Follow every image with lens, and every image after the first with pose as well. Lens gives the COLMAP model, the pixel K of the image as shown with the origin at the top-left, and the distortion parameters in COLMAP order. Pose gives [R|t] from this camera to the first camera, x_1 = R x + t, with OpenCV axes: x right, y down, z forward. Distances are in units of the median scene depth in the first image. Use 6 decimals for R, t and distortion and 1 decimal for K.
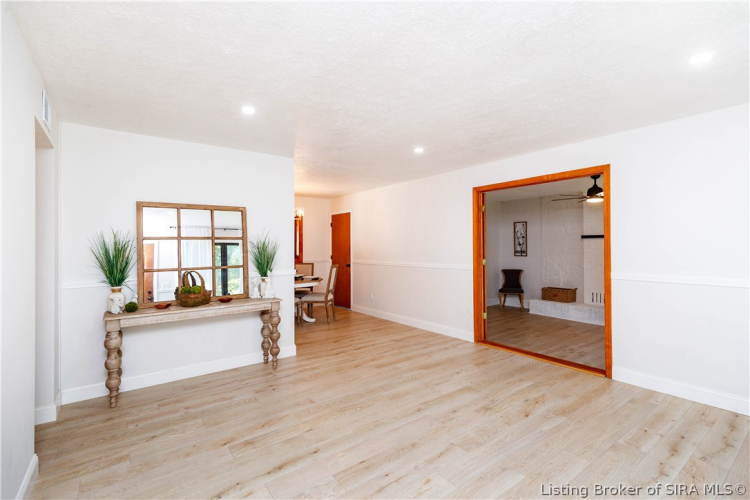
lens RADIAL K [[339.4, 0, 375.0], [0, 339.4, 250.0], [0, 0, 1]] dist [0.001368, 0.000344]
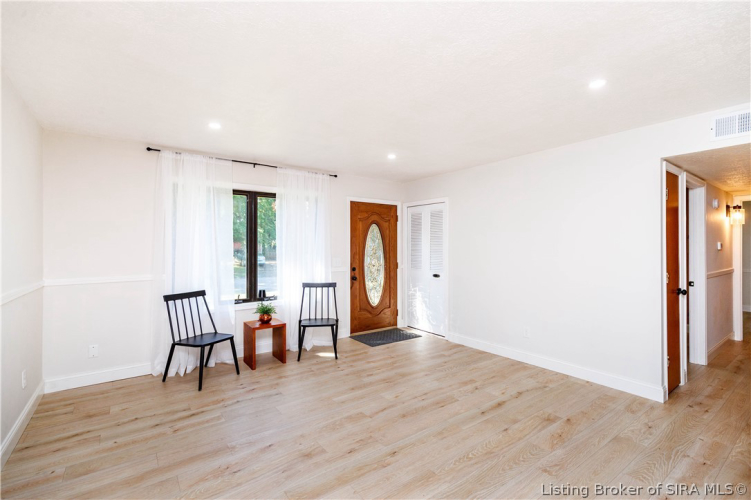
lens RADIAL K [[339.9, 0, 375.5], [0, 339.9, 250.0], [0, 0, 1]] dist [0.001368, 0.000344]
pose [[-0.999886, 0.007621, 0.012999, 0.129048], [0.007862, 0.999797, 0.018574, -0.018211], [-0.012855, 0.018674, -0.999743, 1.455299]]
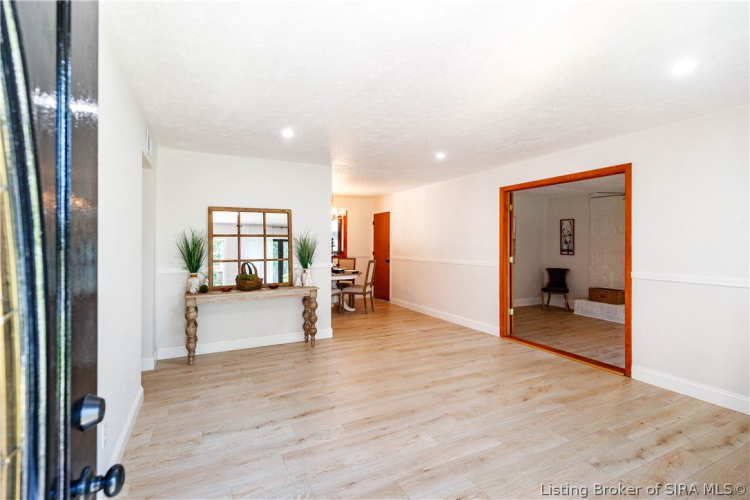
lens RADIAL K [[336.5, 0, 364.2], [0, 336.5, 249.9], [0, 0, 1]] dist [-0.000853, -0.000060]
pose [[0.981421, 0.012073, -0.191486, 0.110390], [-0.010266, 0.999893, 0.010425, -0.000017], [0.191592, -0.008266, 0.981440, -0.121833]]
